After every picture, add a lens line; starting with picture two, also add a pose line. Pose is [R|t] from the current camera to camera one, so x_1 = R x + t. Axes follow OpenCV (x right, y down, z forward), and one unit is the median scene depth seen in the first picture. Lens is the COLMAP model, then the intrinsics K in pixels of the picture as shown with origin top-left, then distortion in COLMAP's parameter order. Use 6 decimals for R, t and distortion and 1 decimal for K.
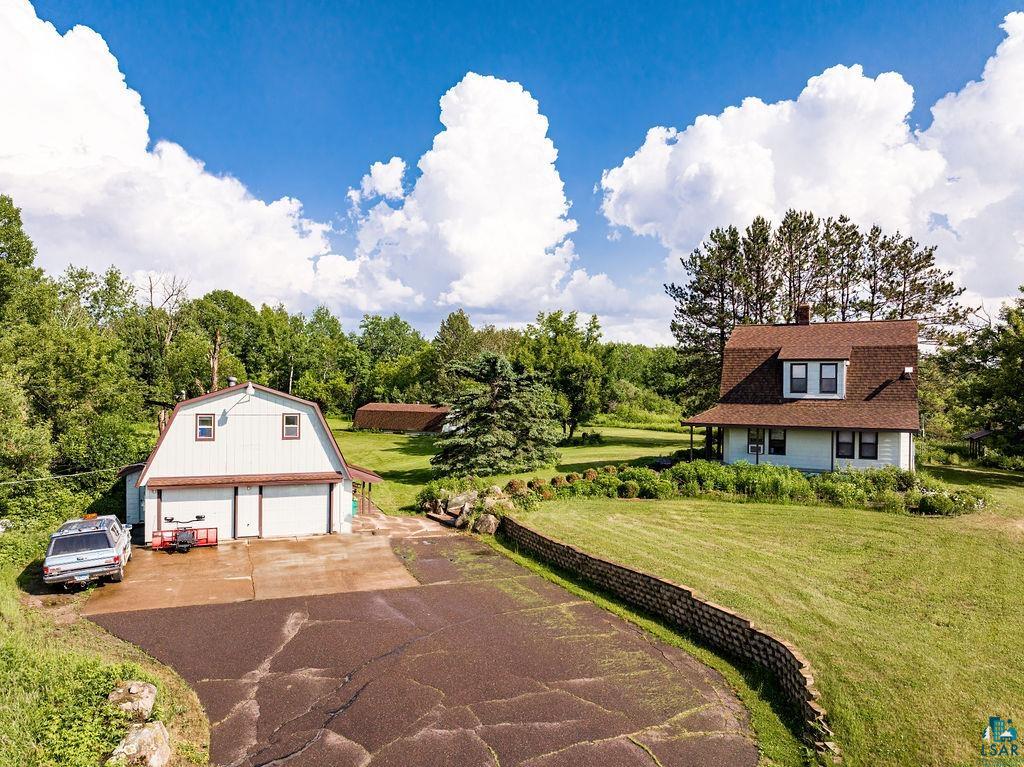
lens RADIAL K [[706.2, 0, 512.8], [0, 706.2, 381.6], [0, 0, 1]] dist [-0.045624, 0.009461]
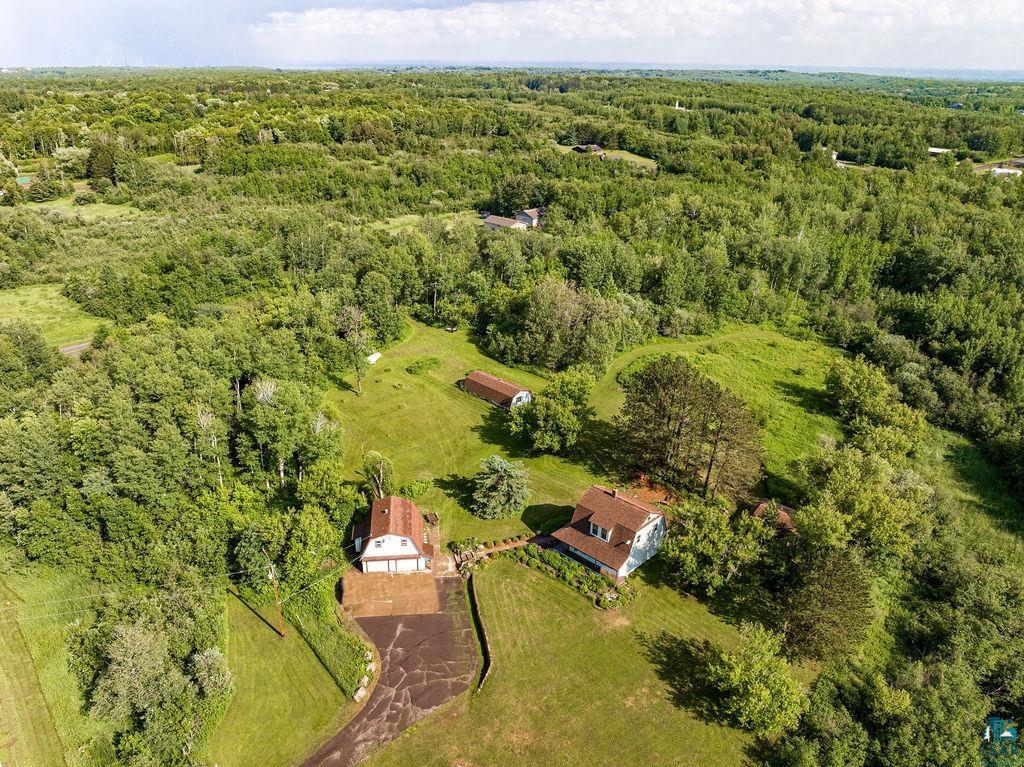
lens RADIAL K [[706.2, 0, 509.8], [0, 706.2, 386.6], [0, 0, 1]] dist [-0.045624, 0.009461]
pose [[0.968521, 0.110401, -0.223112, 0.824981], [-0.011313, 0.914871, 0.403589, -1.989992], [0.248676, -0.388360, 0.887320, -1.508232]]
